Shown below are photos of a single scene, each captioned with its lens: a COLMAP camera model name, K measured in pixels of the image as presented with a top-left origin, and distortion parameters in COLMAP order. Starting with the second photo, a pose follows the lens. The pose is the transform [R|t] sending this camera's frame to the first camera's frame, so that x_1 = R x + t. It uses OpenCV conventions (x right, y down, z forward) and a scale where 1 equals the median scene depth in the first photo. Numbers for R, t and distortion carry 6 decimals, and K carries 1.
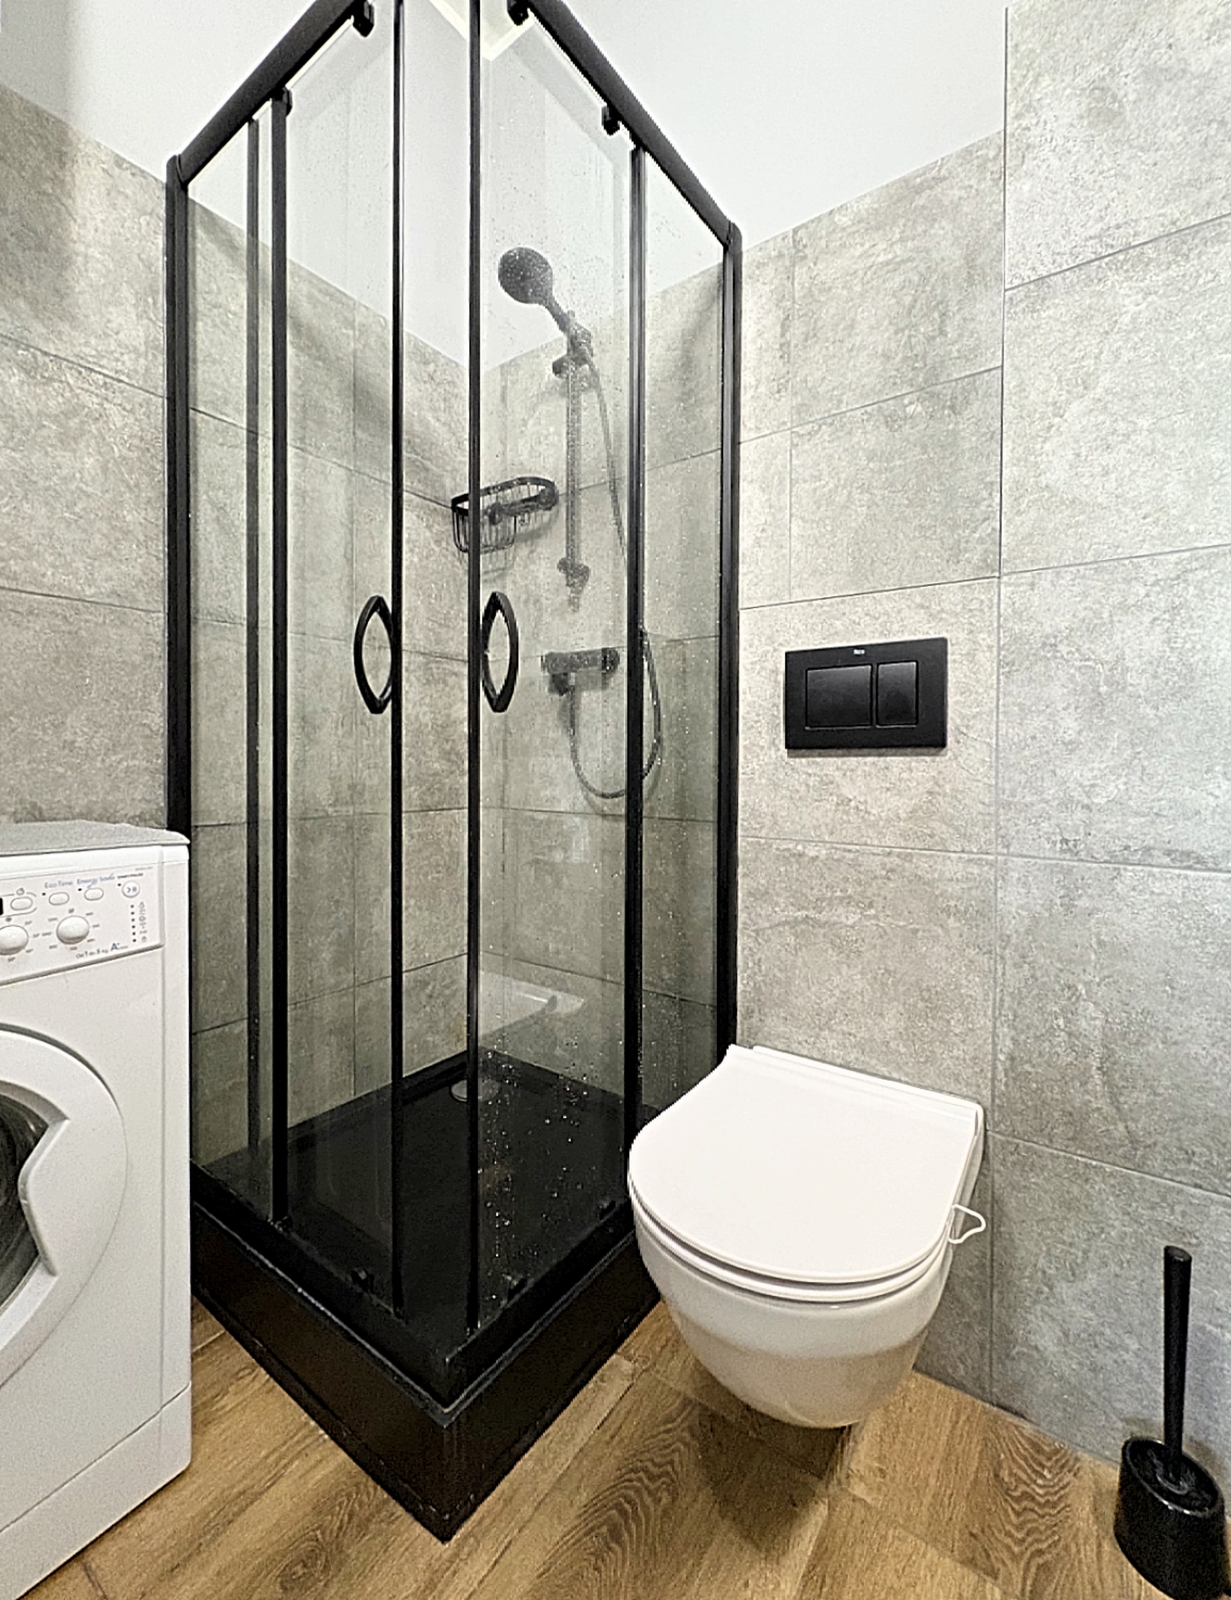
lens RADIAL K [[703.3, 0, 612.6], [0, 703.3, 766.7], [0, 0, 1]] dist [0.001736, -0.000075]
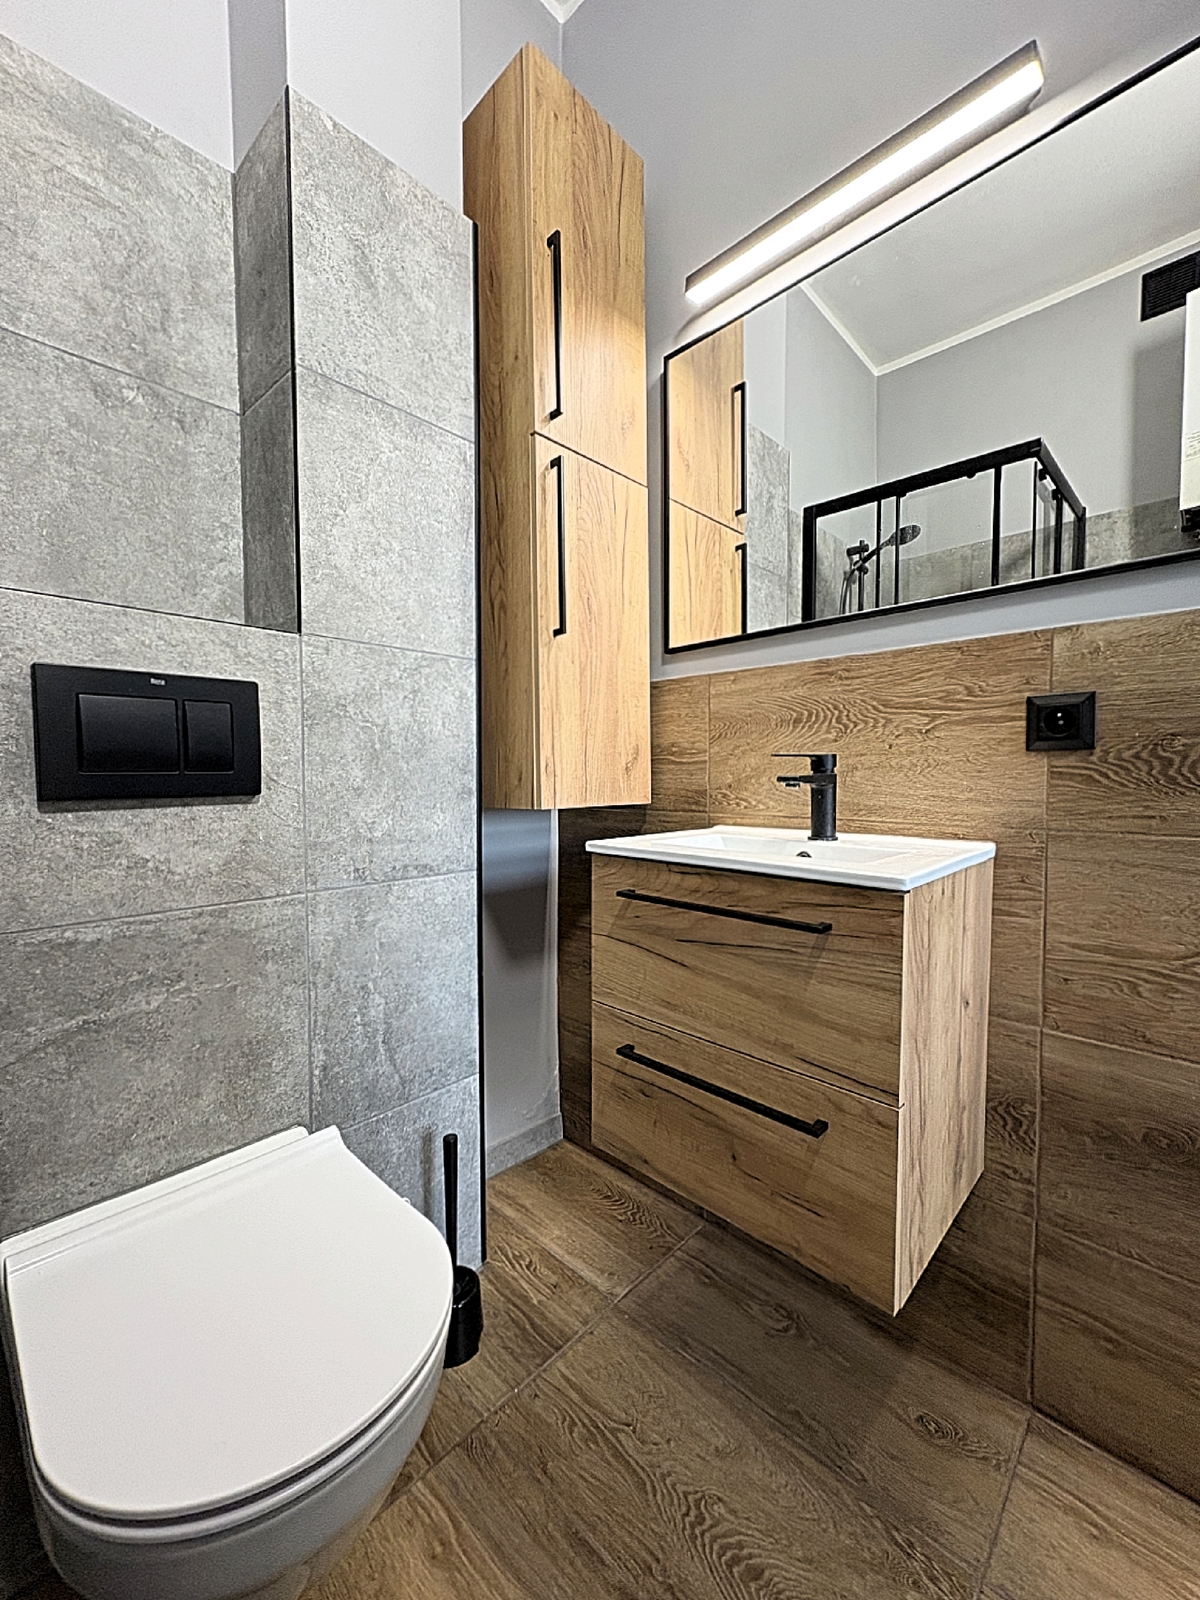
lens RADIAL K [[638.1, 0, 600.0], [0, 638.1, 800.0], [0, 0, 1]] dist [0.000809, 0.000423]
pose [[0.140448, -0.047534, 0.988946, -0.353428], [0.010782, 0.998861, 0.046479, -0.057315], [-0.990029, 0.004135, 0.140800, 0.404617]]
